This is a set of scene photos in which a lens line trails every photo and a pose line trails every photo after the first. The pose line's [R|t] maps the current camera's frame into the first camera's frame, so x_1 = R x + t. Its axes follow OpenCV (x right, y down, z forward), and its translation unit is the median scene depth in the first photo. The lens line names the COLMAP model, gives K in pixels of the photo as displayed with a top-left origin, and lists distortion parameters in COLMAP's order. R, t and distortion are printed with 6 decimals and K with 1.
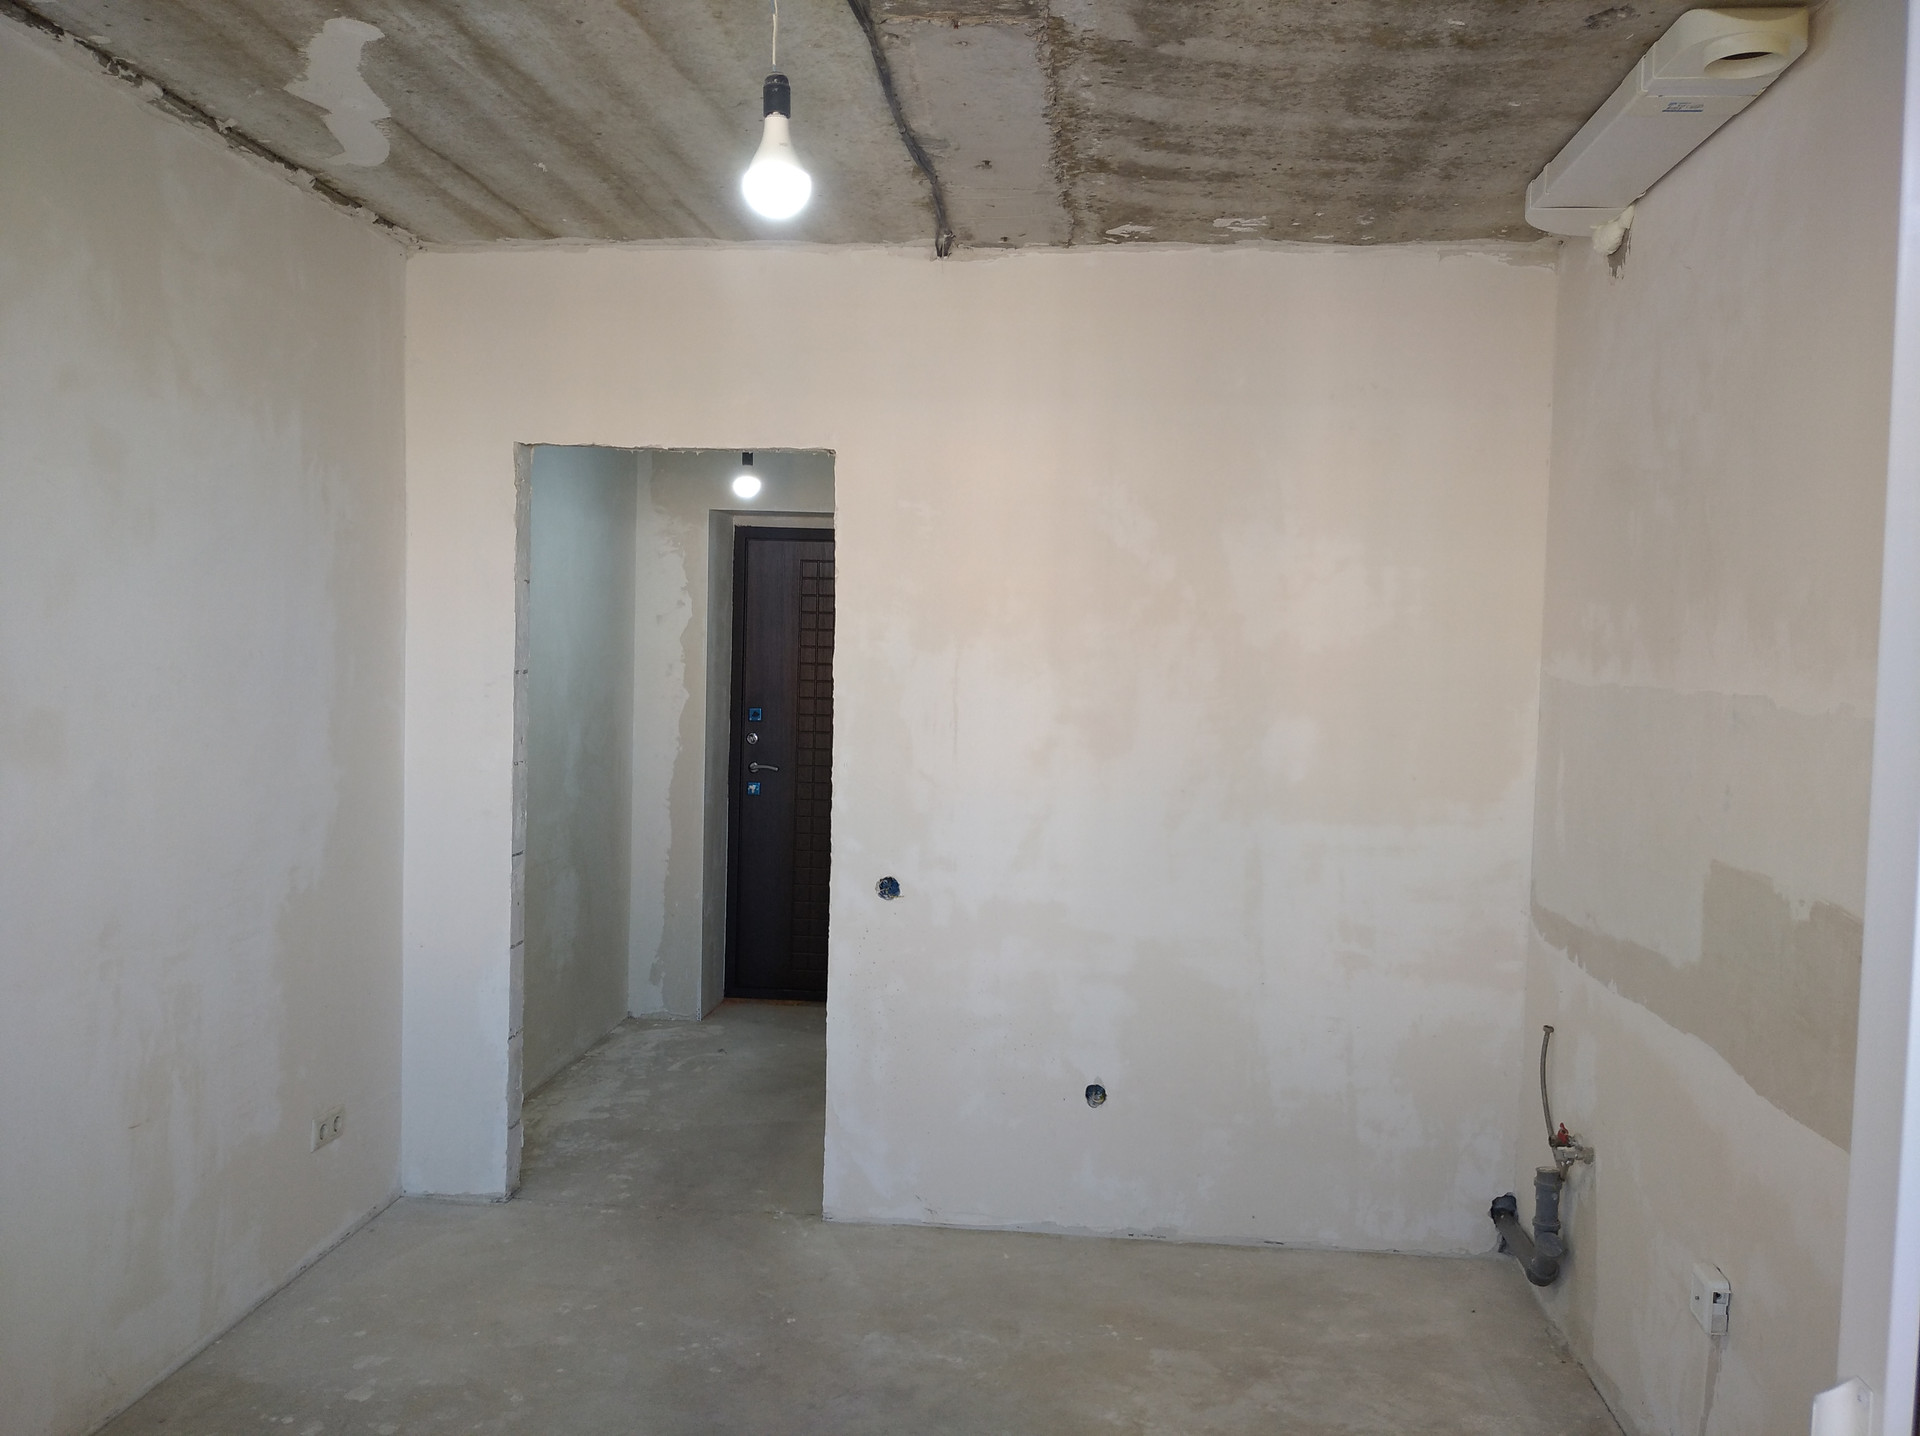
lens RADIAL K [[1570.0, 0, 977.1], [0, 1570.0, 707.8], [0, 0, 1]] dist [0.055311, -0.096329]
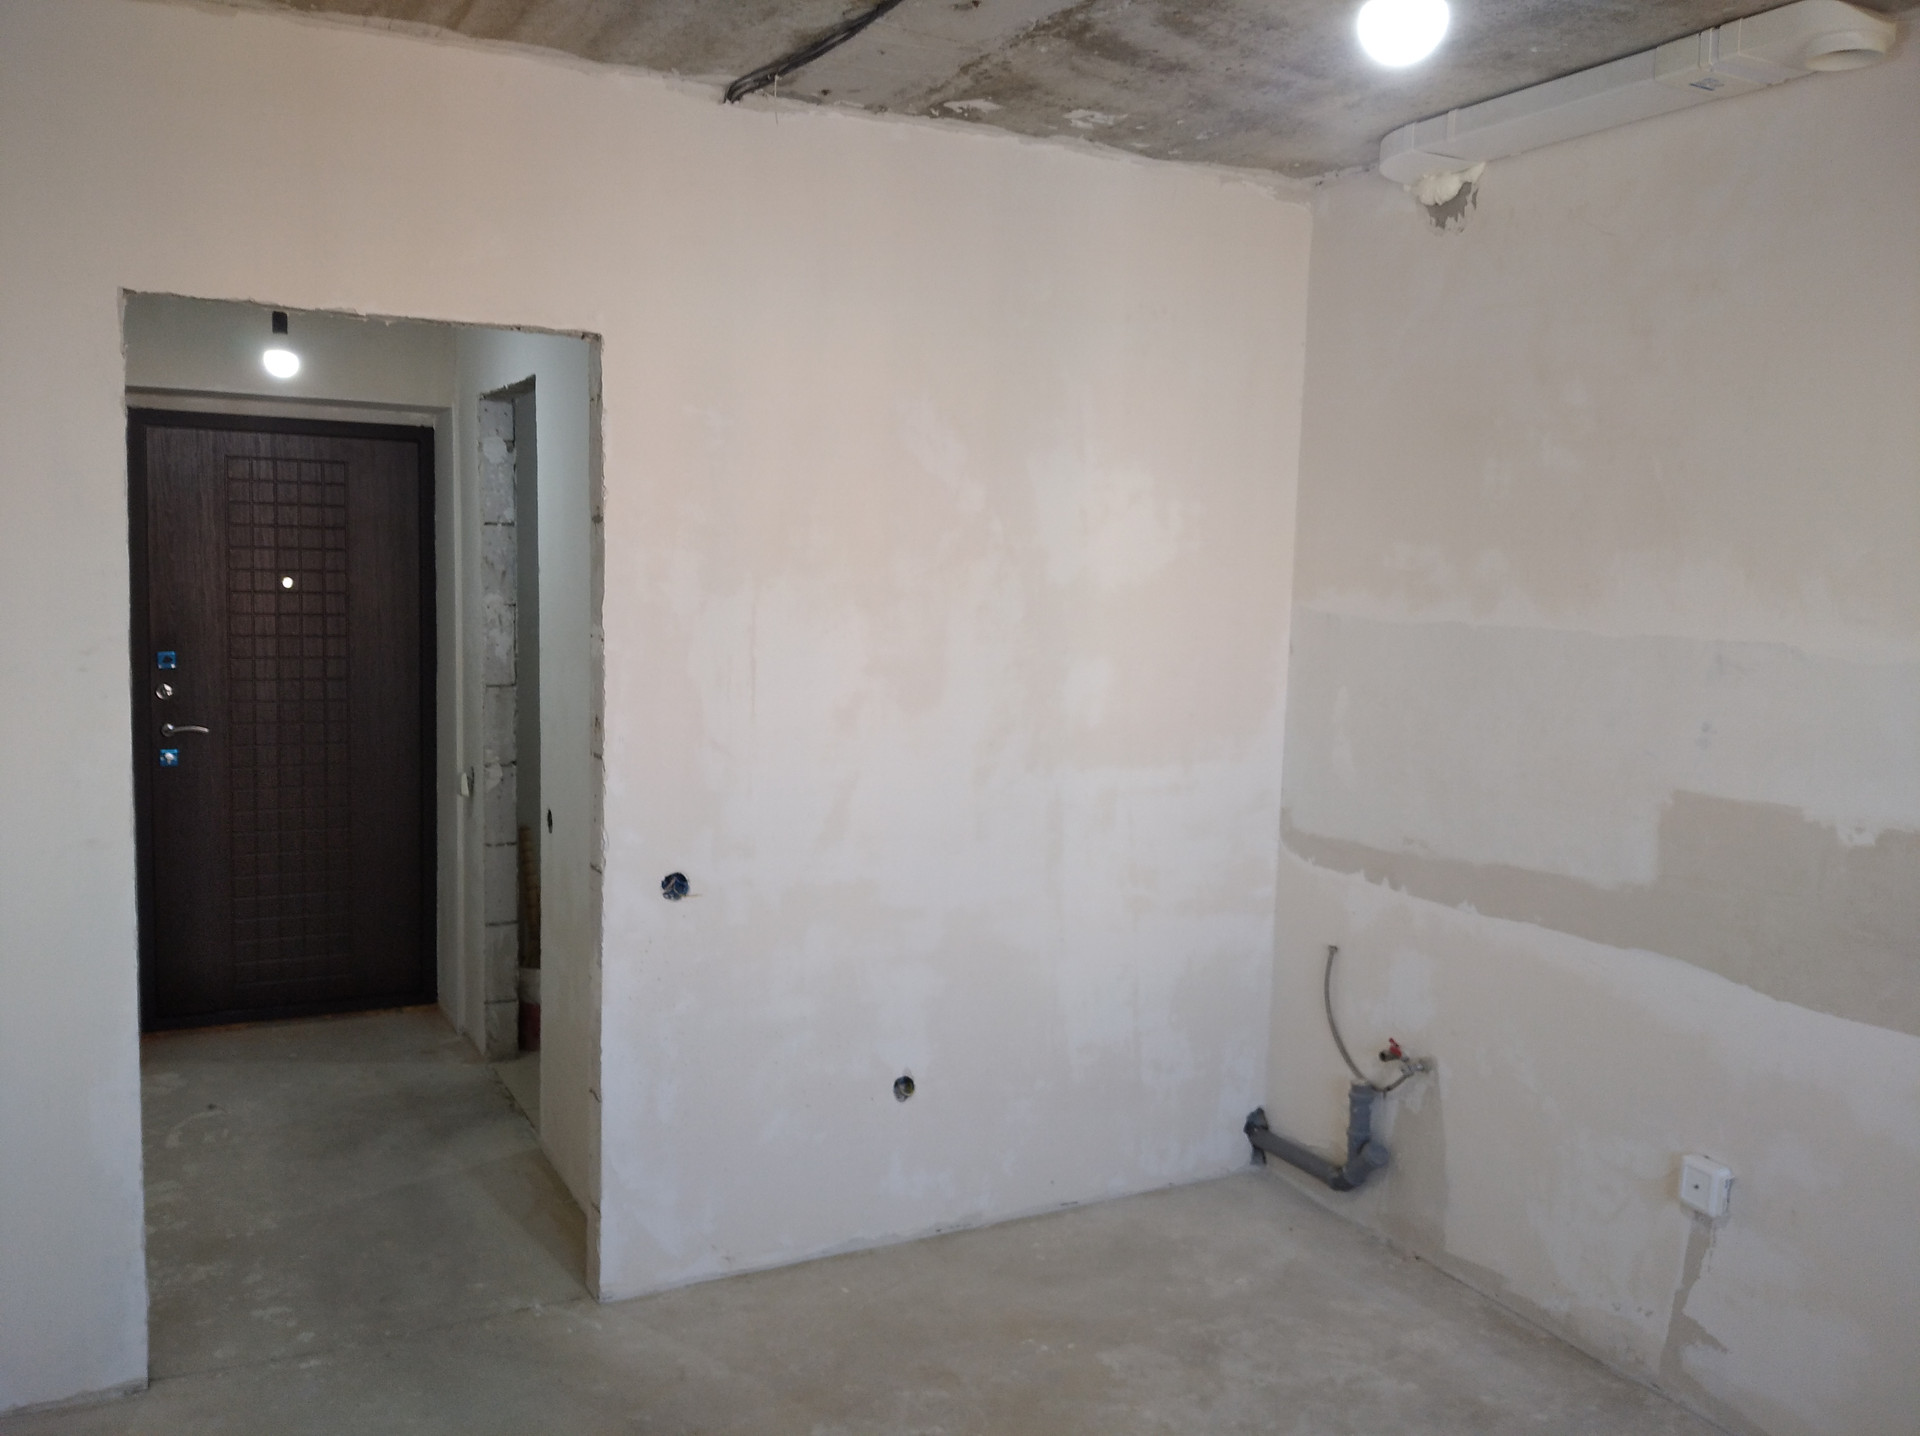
lens RADIAL K [[1570.0, 0, 967.5], [0, 1570.0, 704.6], [0, 0, 1]] dist [0.055311, -0.096329]
pose [[0.840454, -0.053028, 0.539282, -0.370062], [0.017656, 0.997352, 0.070554, -0.034193], [-0.541596, -0.049776, 0.839164, 0.243316]]
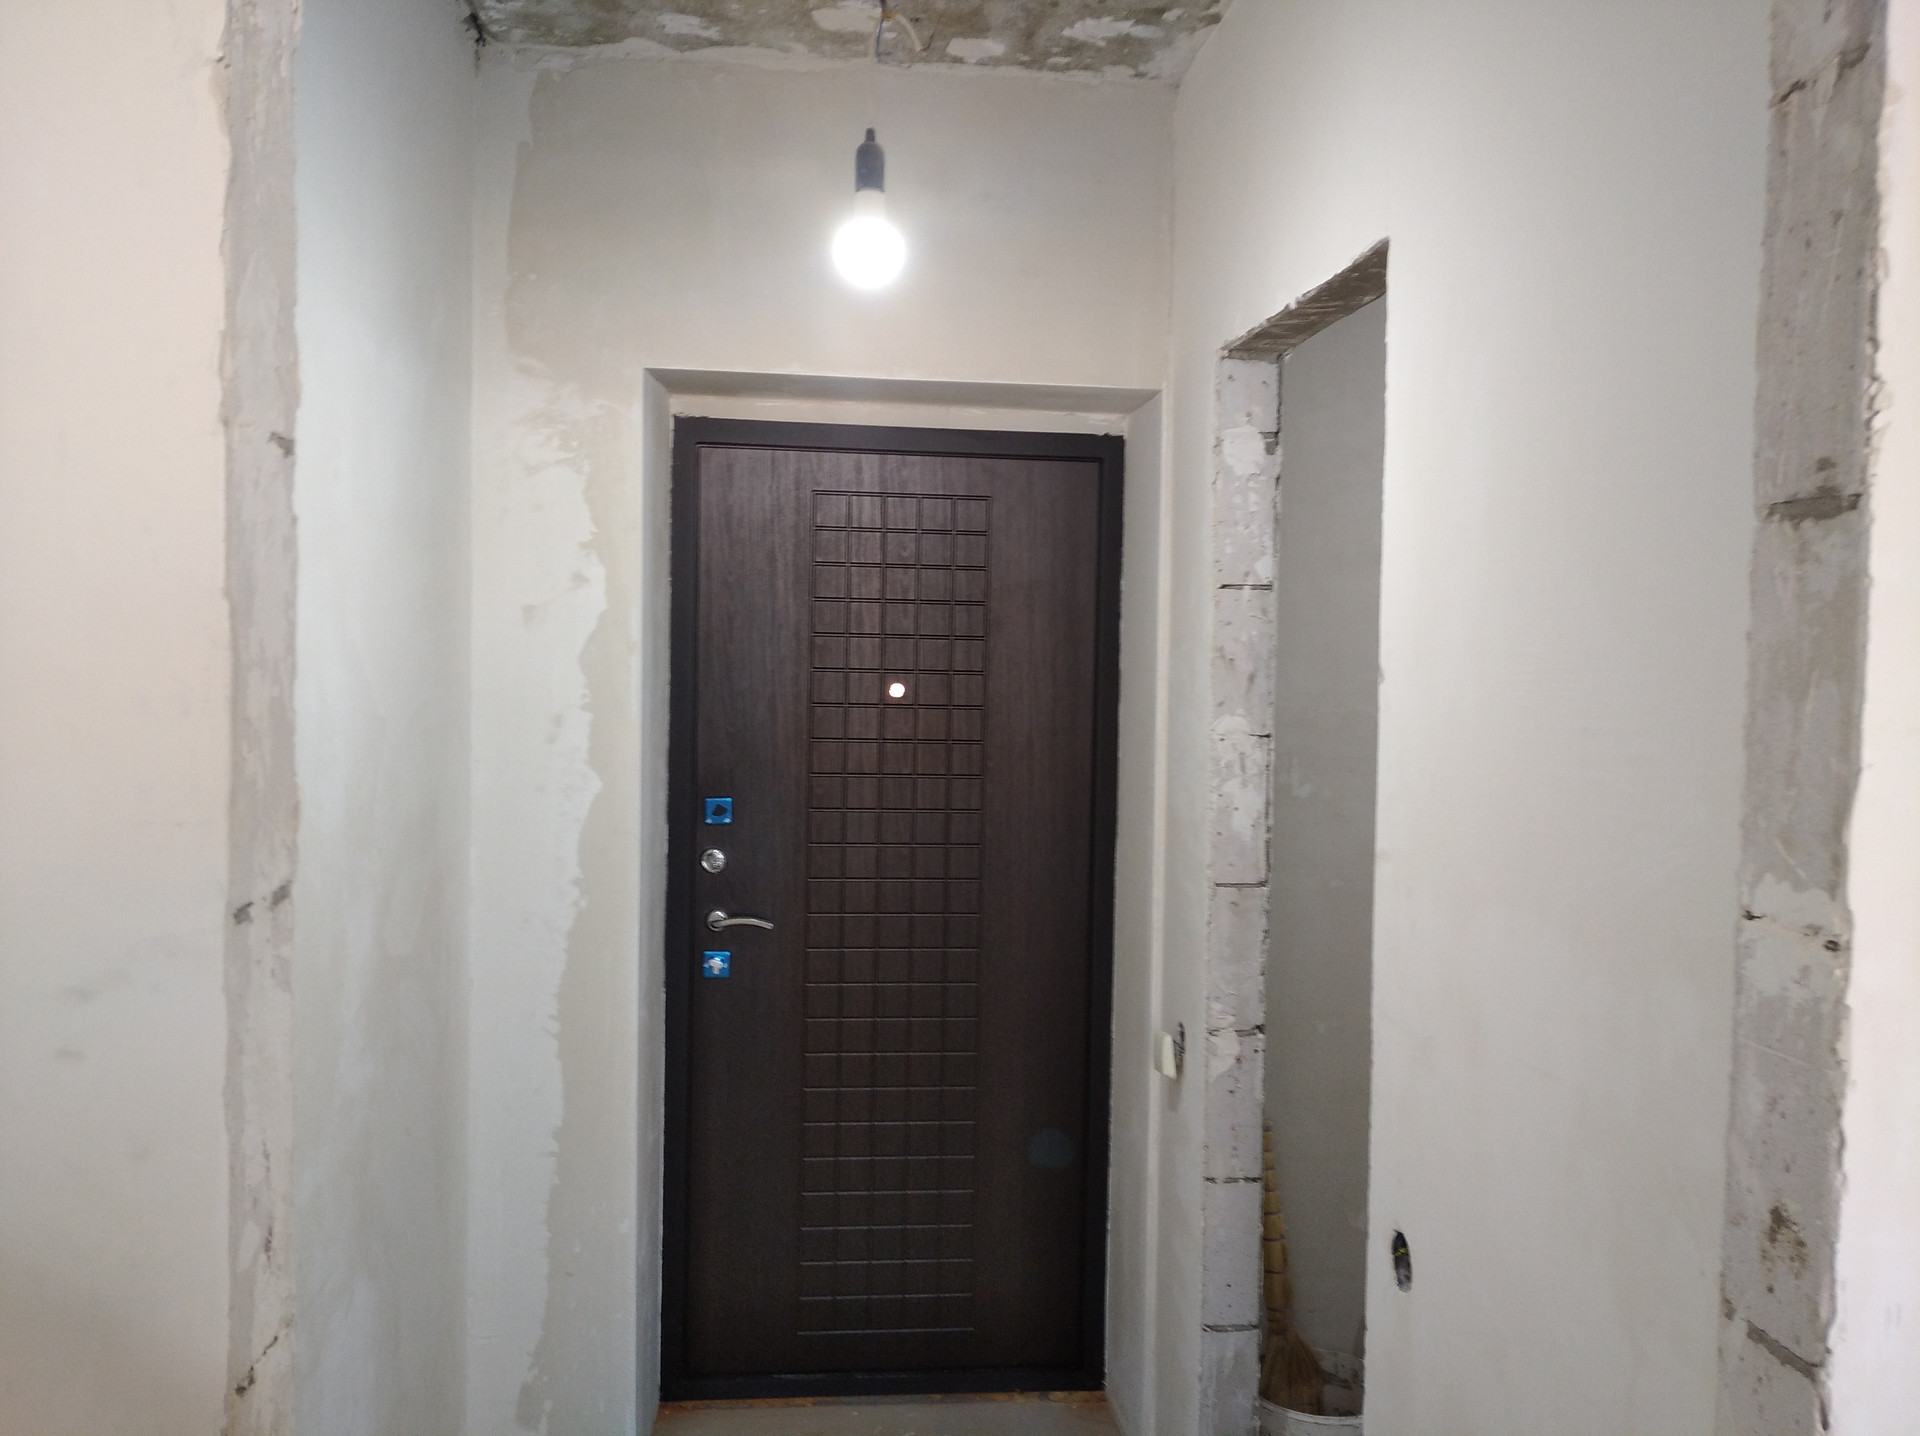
lens RADIAL K [[1570.0, 0, 972.8], [0, 1570.0, 715.2], [0, 0, 1]] dist [0.055311, -0.096329]
pose [[0.982064, -0.014256, 0.188008, -0.249918], [0.011817, 0.999831, 0.014088, -0.050151], [-0.188177, -0.011614, 0.982066, 0.827034]]
